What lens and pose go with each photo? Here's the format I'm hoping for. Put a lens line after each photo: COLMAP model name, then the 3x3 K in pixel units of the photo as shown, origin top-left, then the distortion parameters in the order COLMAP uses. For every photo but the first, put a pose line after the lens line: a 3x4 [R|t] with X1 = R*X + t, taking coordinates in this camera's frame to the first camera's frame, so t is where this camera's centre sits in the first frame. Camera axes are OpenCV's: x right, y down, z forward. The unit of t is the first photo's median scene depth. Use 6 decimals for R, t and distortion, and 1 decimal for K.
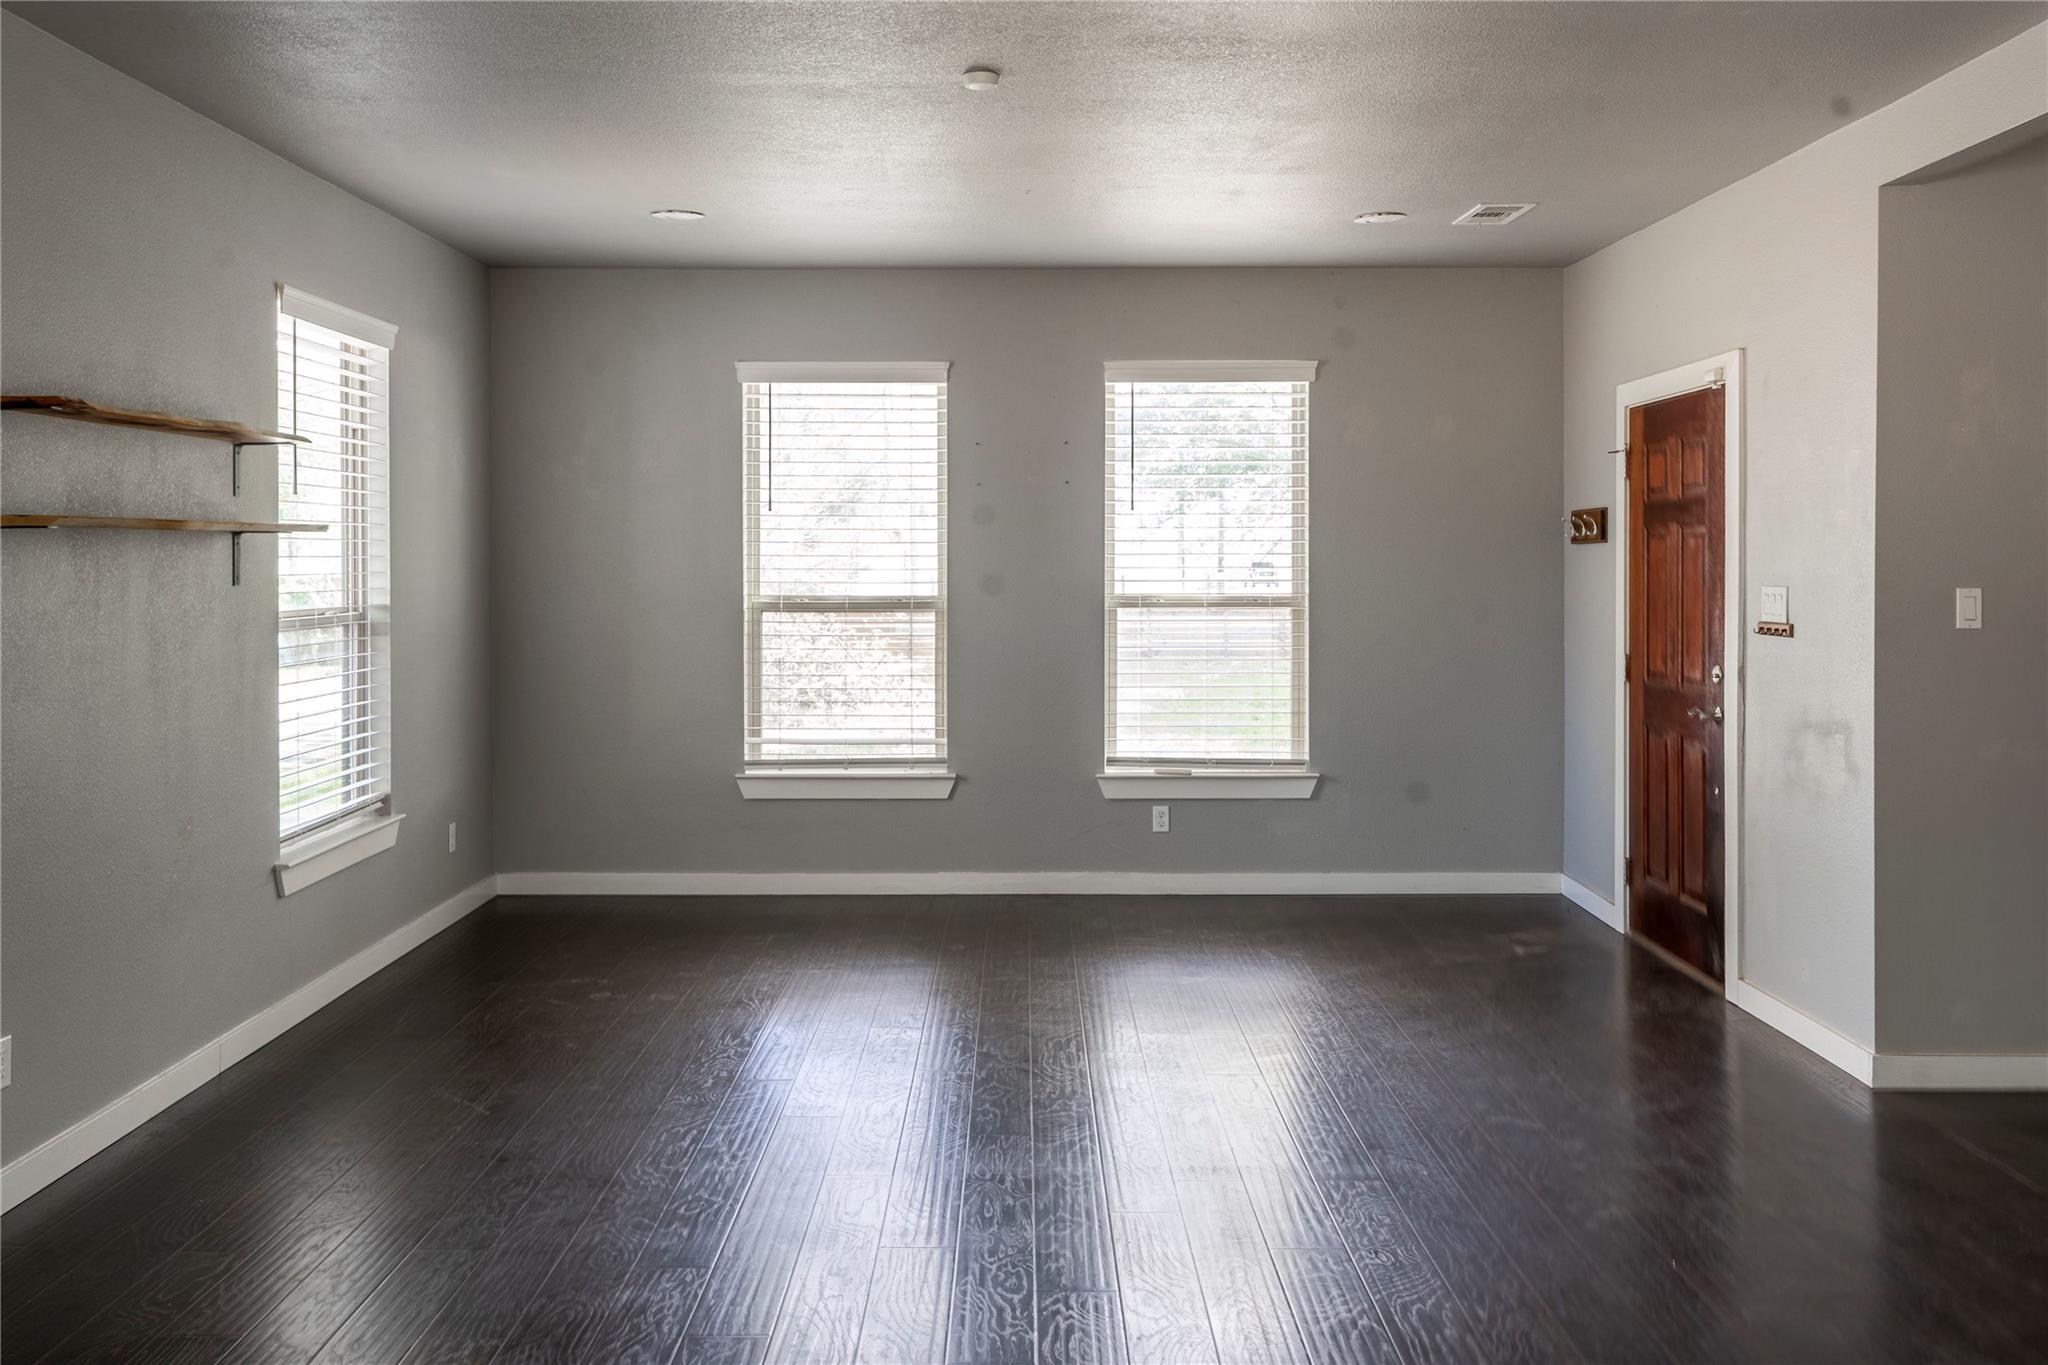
lens RADIAL K [[1679.8, 0, 1024.0], [0, 1679.8, 682.5], [0, 0, 1]] dist [0.034372, -0.004738]
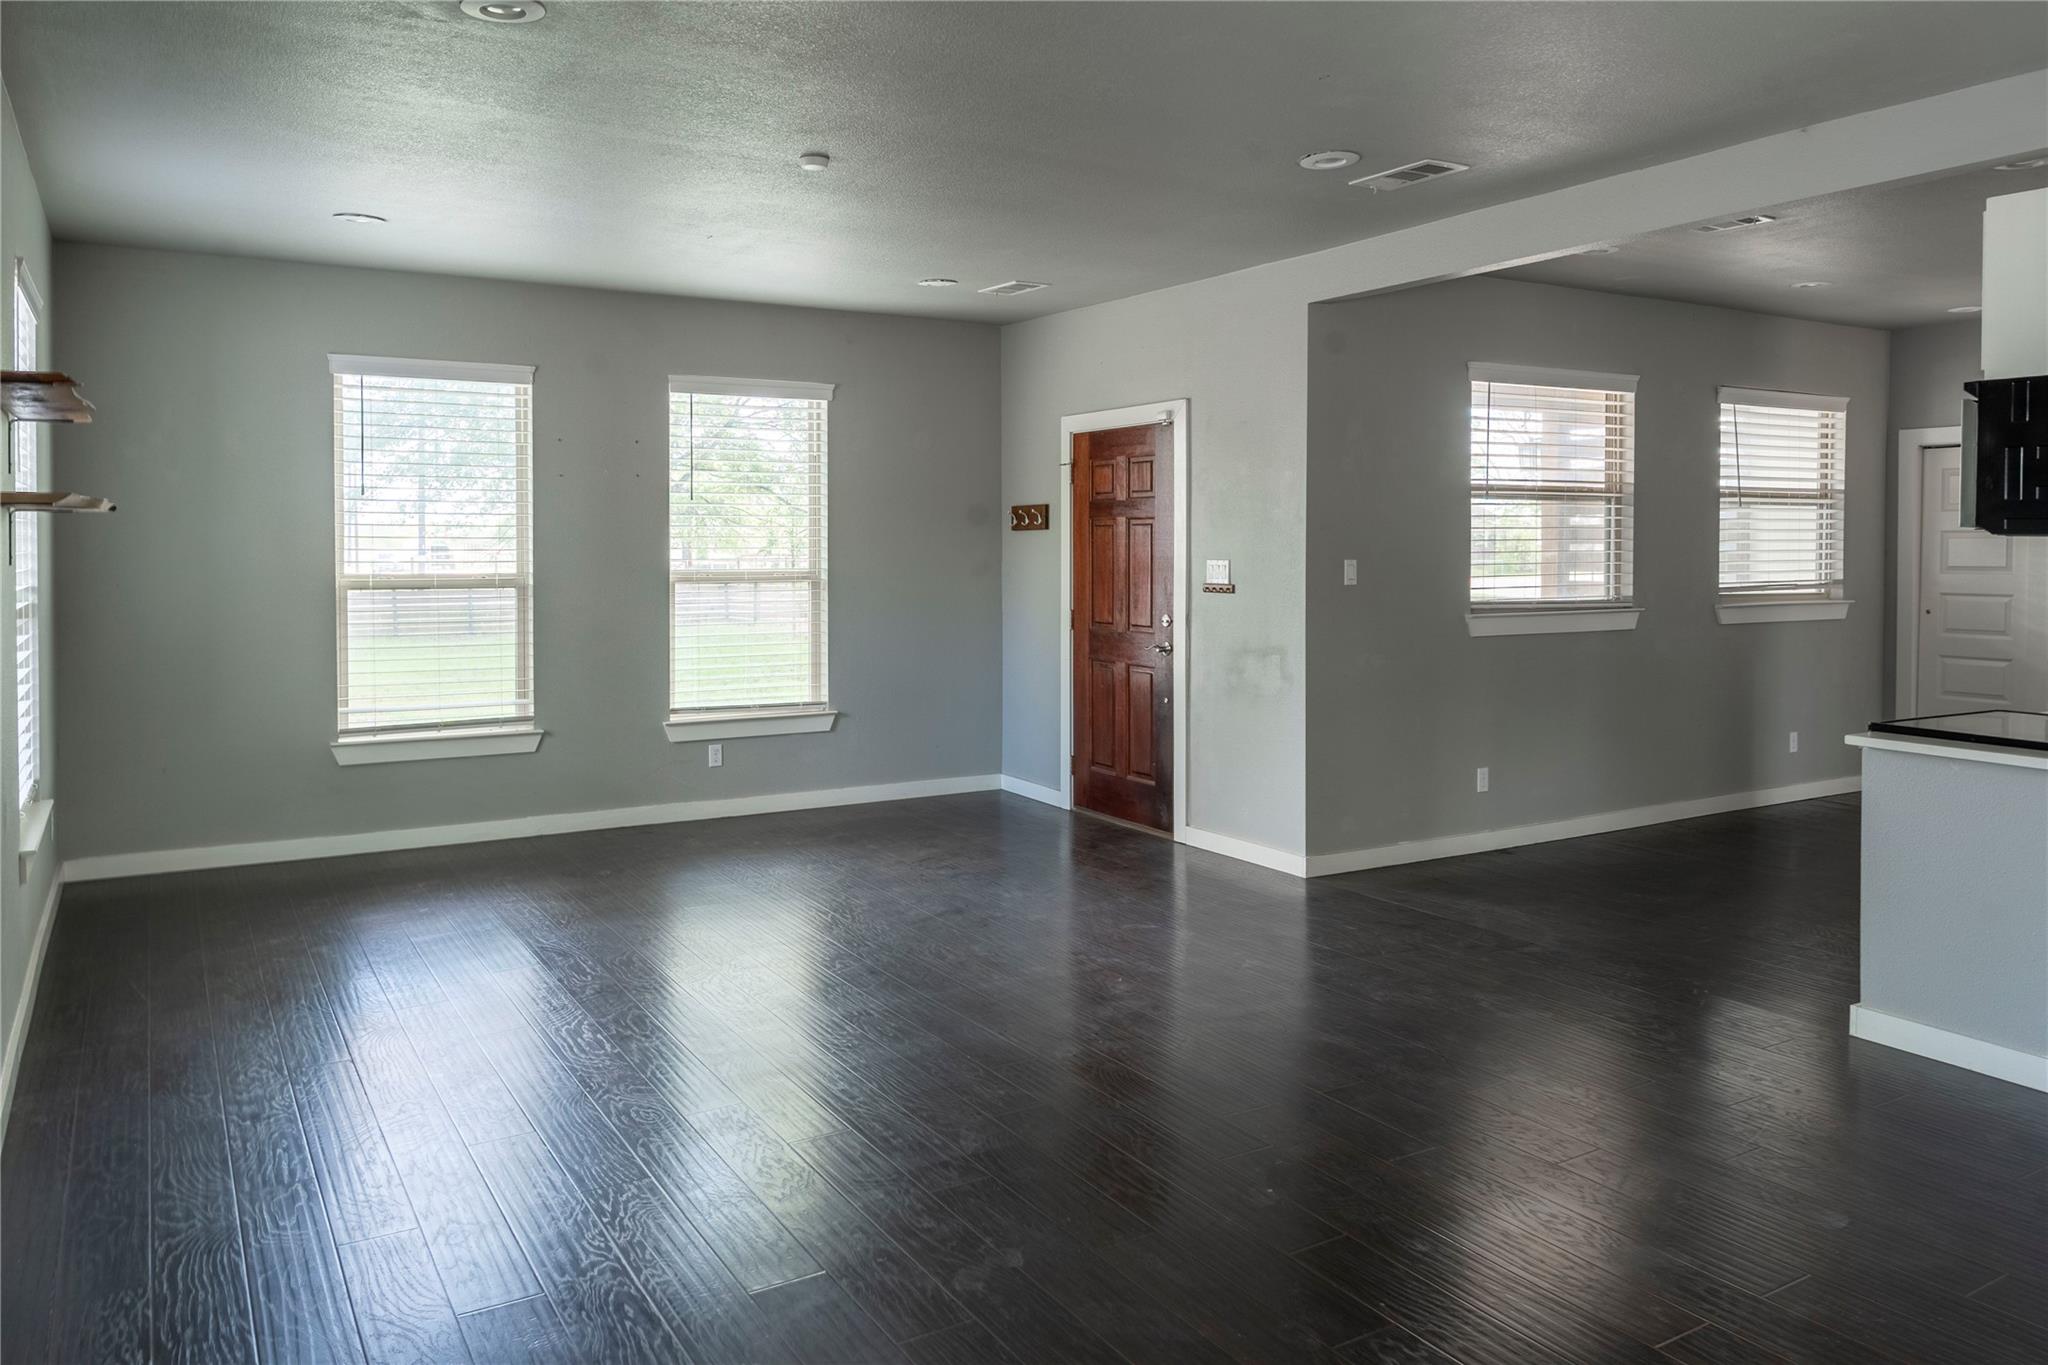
lens RADIAL K [[1445.1, 0, 1024.3], [0, 1445.1, 659.7], [0, 0, 1]] dist [0.006901, 0.004908]
pose [[0.856230, -0.040498, 0.515004, -0.271250], [0.036737, 0.999172, 0.017493, 0.002197], [-0.515286, 0.003942, 0.857009, -0.007061]]
